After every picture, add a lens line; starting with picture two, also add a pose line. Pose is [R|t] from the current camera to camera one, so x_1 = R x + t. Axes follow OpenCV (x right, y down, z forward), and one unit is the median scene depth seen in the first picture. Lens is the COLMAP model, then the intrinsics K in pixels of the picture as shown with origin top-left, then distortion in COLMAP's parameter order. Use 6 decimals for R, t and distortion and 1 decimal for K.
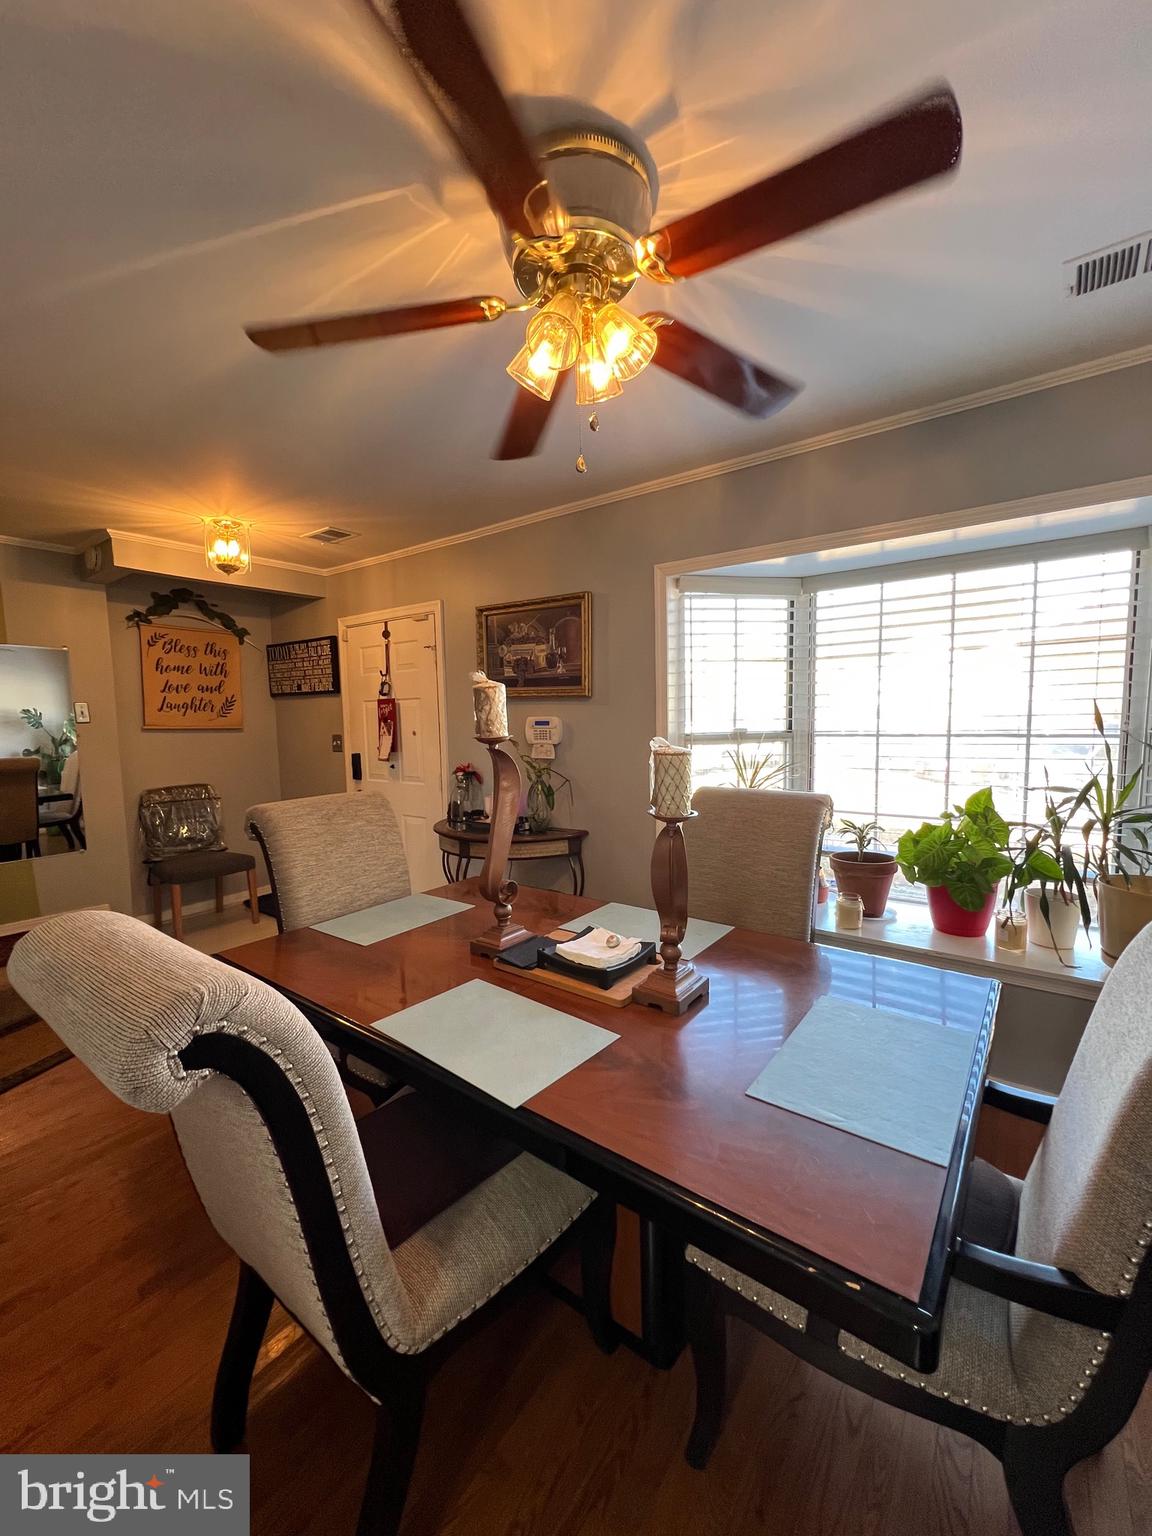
lens RADIAL K [[615.7, 0, 579.3], [0, 615.7, 768.3], [0, 0, 1]] dist [-0.001238, 0.000123]
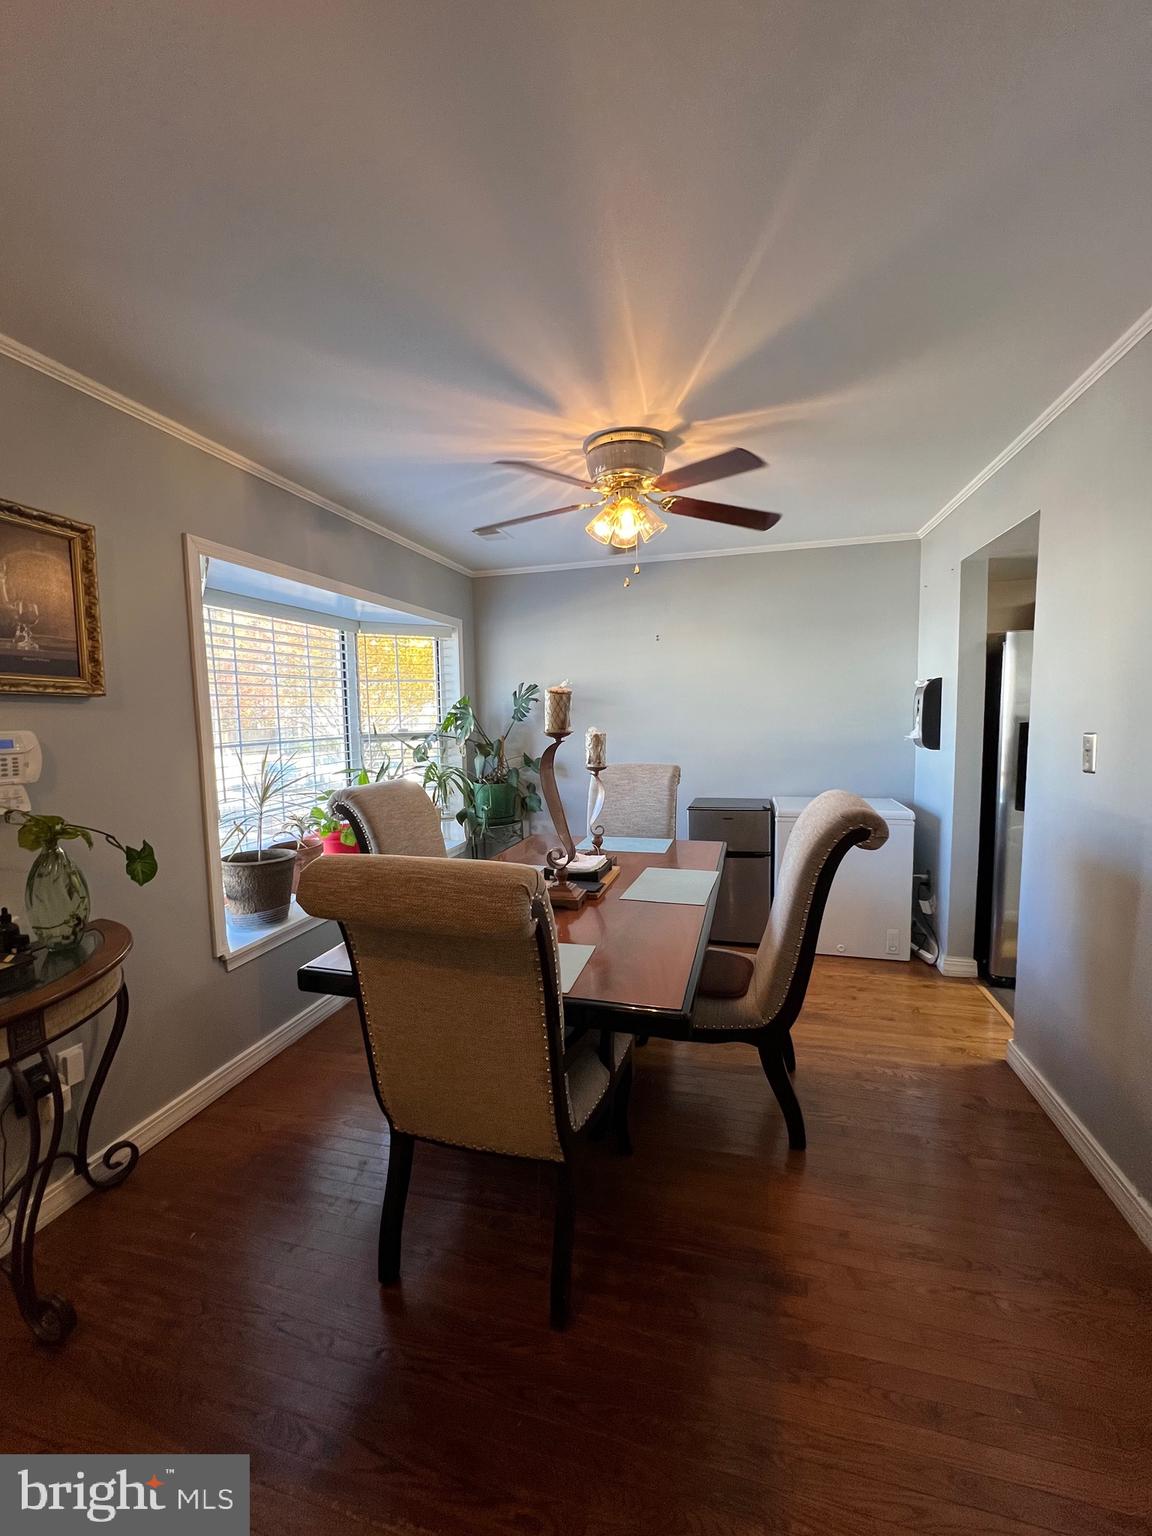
lens RADIAL K [[615.7, 0, 575.1], [0, 615.7, 768.0], [0, 0, 1]] dist [-0.001238, 0.000123]
pose [[-0.375152, -0.055279, 0.925313, -0.978426], [0.110789, 0.988391, 0.103965, -0.074518], [-0.920319, 0.141517, -0.364673, 1.033915]]
